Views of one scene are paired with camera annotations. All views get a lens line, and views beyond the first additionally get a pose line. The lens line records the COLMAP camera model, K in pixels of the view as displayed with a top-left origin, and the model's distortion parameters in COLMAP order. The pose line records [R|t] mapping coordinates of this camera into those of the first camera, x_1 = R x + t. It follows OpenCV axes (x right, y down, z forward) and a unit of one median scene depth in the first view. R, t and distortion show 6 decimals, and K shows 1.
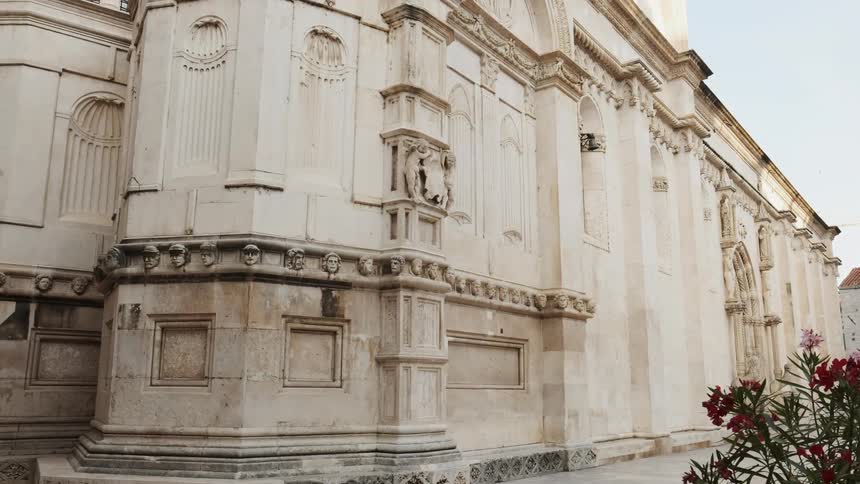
lens RADIAL K [[706.5, 0, 427.8], [0, 706.5, 248.2], [0, 0, 1]] dist [-0.005004, -0.001619]
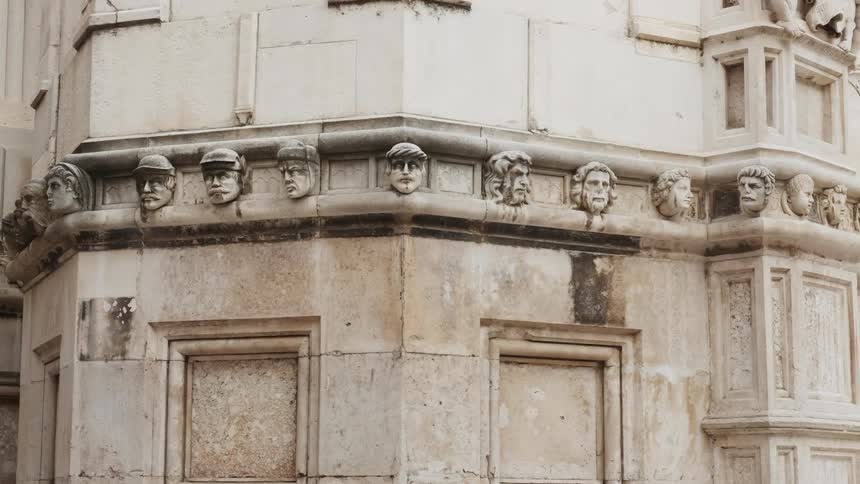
lens RADIAL K [[1511.4, 0, 430.0], [0, 1511.4, 242.0], [0, 0, 1]] dist [-0.047143, 0.203628]
pose [[0.994643, -0.019958, -0.101426, -0.143130], [0.022487, 0.999462, 0.023856, 0.029136], [0.100895, -0.026009, 0.994557, 0.145167]]
